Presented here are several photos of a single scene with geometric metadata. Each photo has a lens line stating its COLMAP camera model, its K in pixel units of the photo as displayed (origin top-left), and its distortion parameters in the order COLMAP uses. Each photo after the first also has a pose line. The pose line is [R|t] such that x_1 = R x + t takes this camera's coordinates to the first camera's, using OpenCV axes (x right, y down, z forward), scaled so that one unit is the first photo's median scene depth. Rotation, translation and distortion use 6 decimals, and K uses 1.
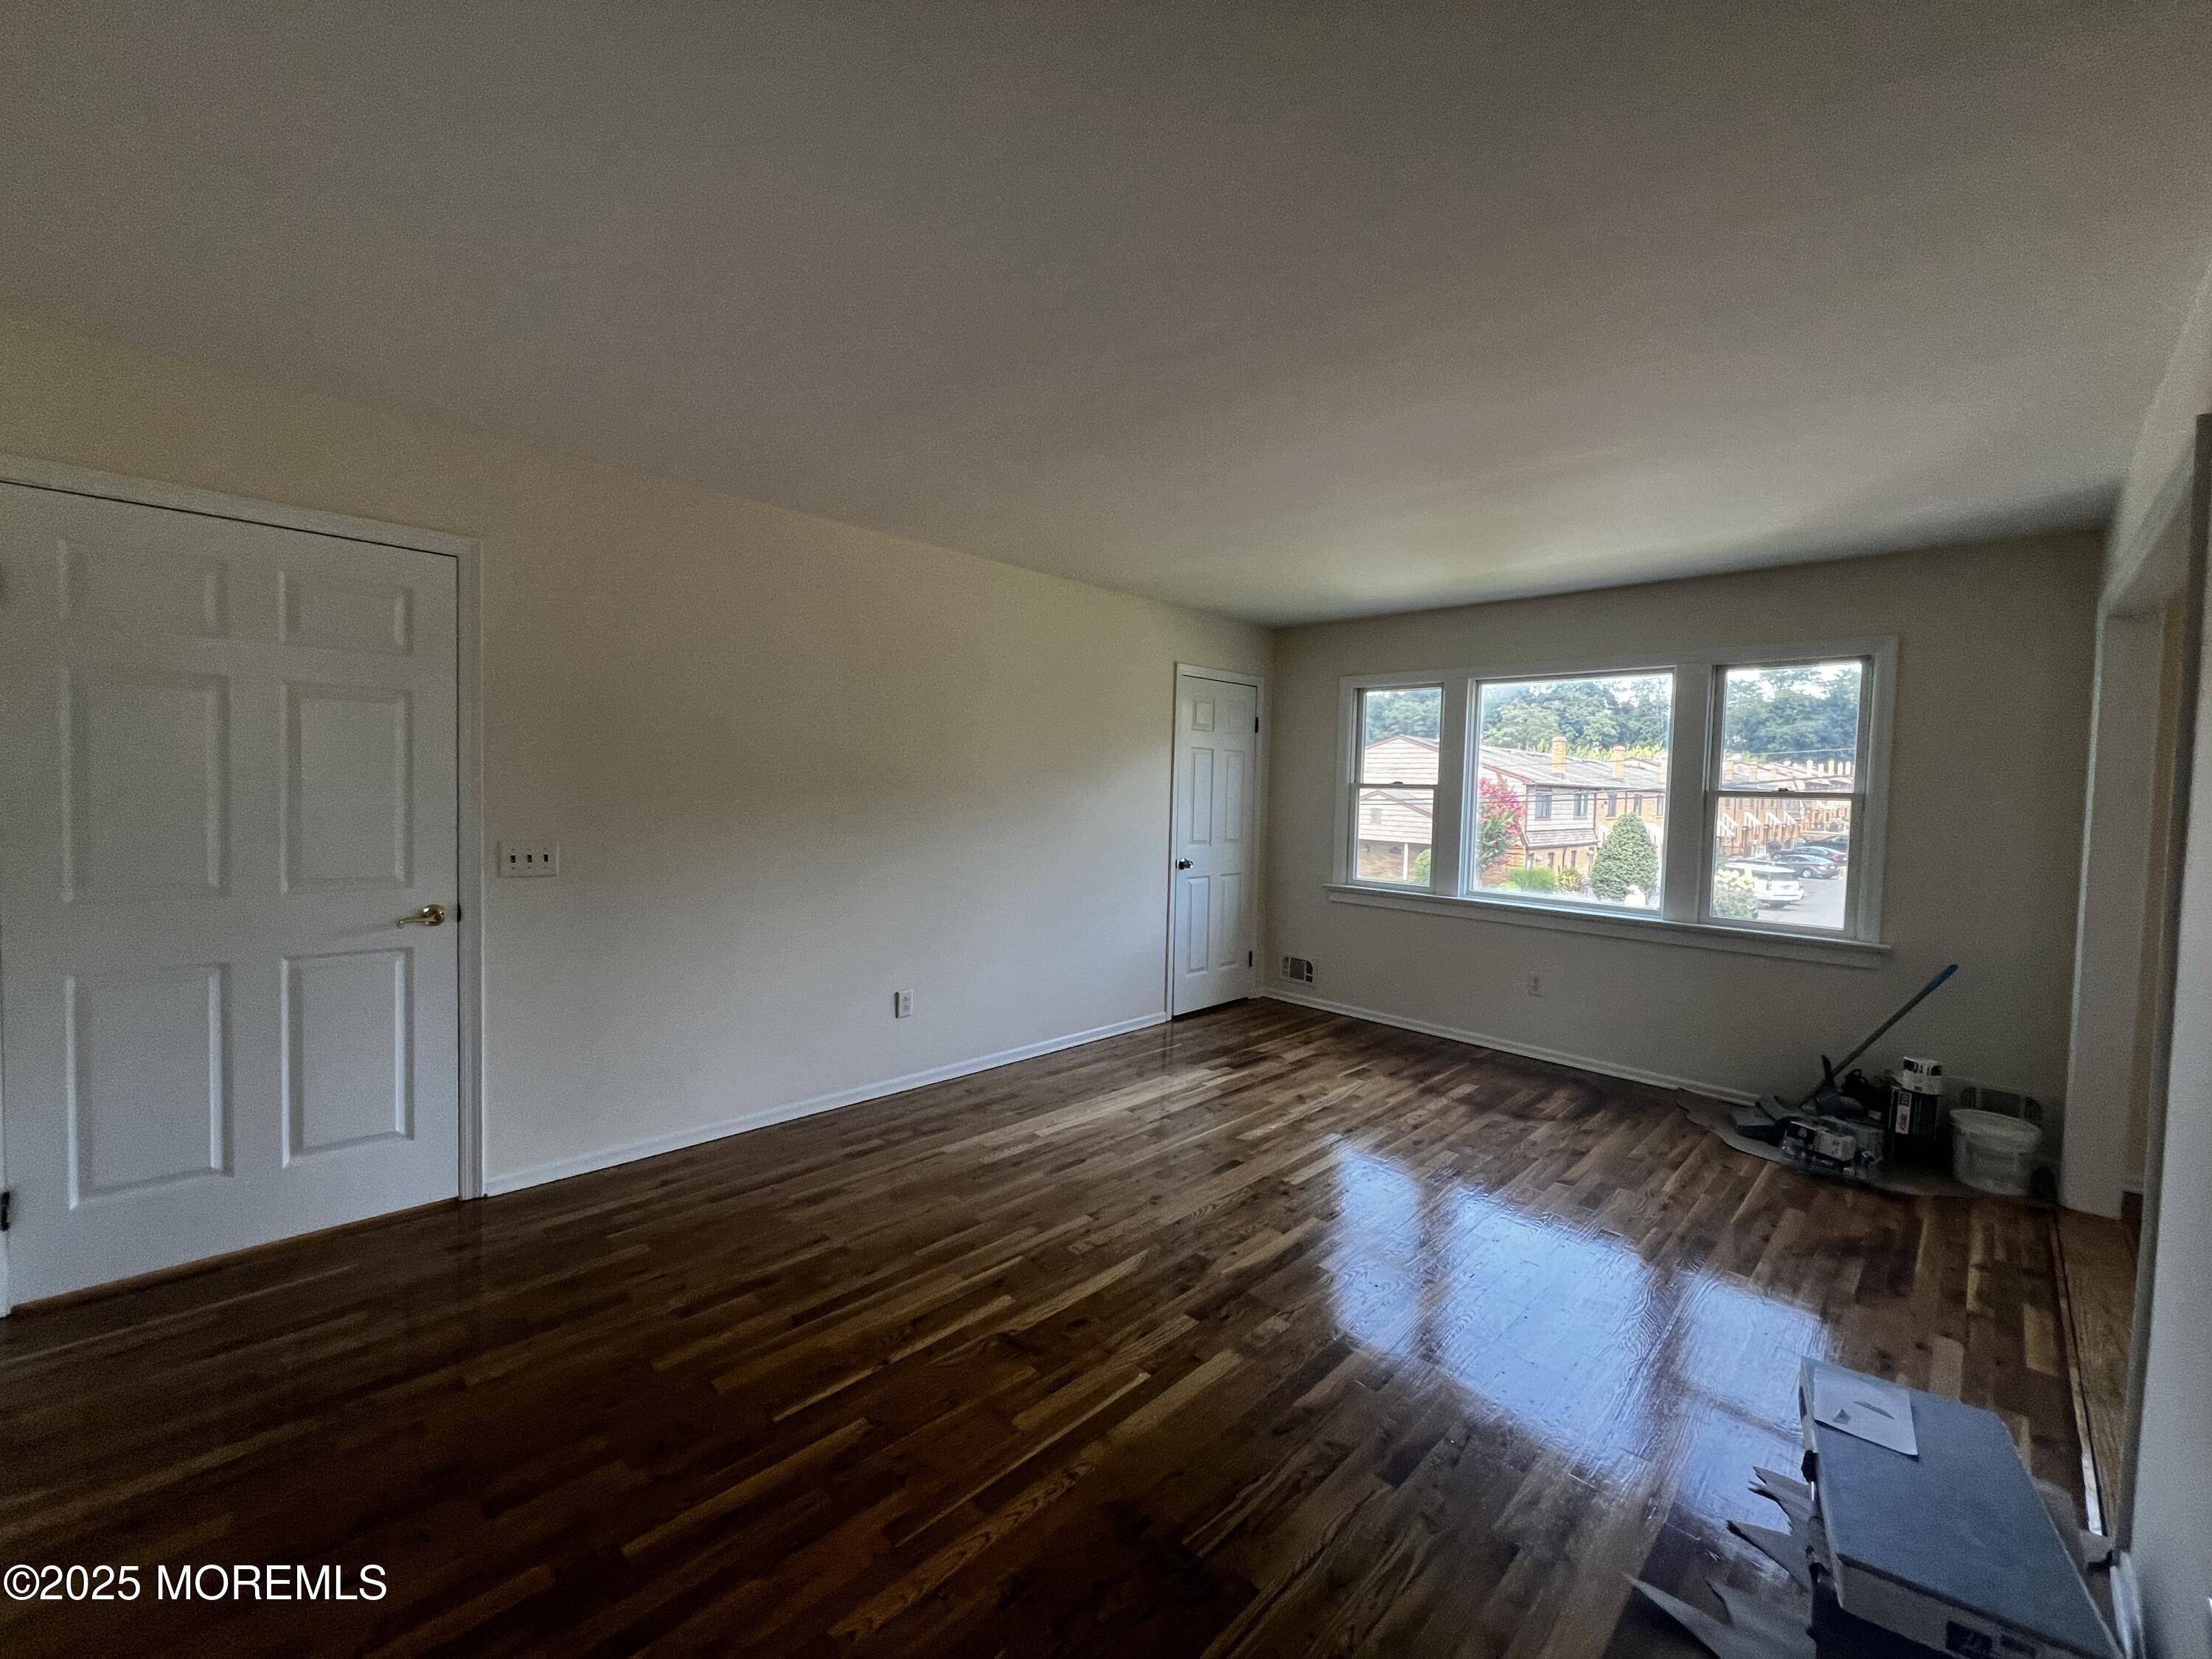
lens RADIAL K [[888.0, 0, 1109.2], [0, 888.0, 827.9], [0, 0, 1]] dist [0.001008, -0.000445]
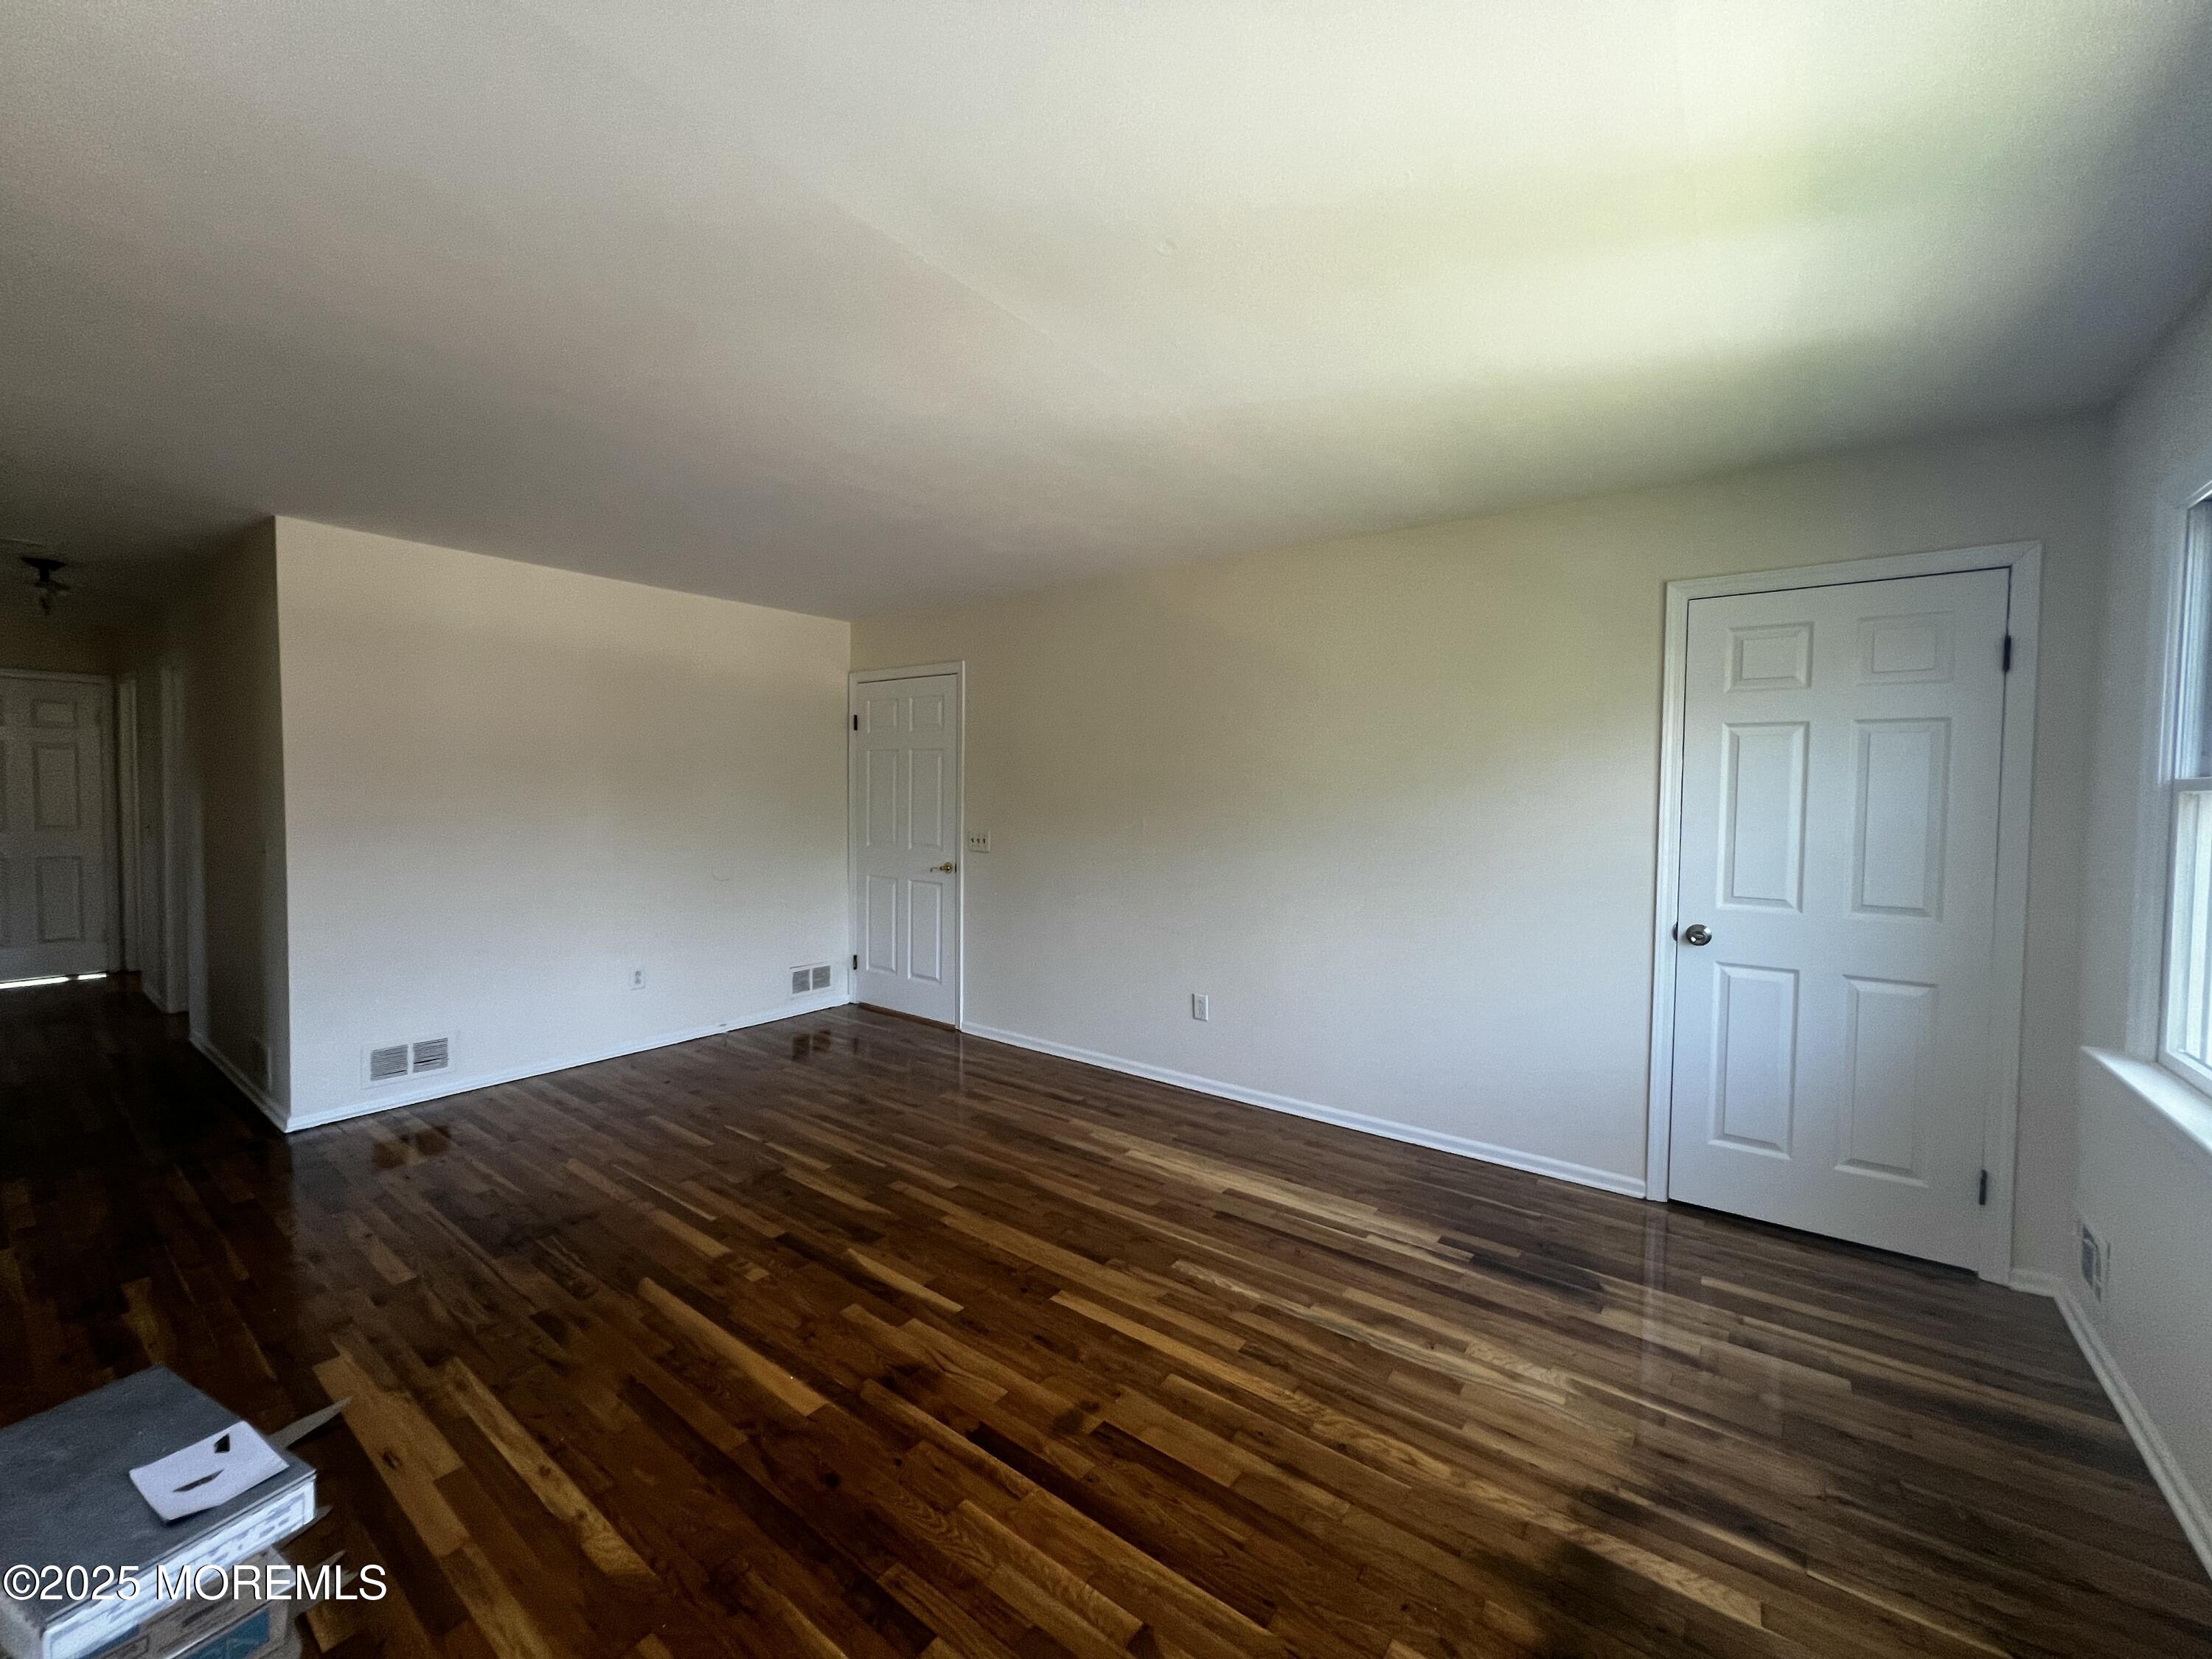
lens RADIAL K [[884.4, 0, 1101.6], [0, 884.4, 827.2], [0, 0, 1]] dist [-0.002375, 0.000402]
pose [[0.139043, 0.013719, -0.990191, 0.881657], [-0.057848, 0.998309, 0.005708, -0.012809], [0.988595, 0.056487, 0.139601, 0.830834]]
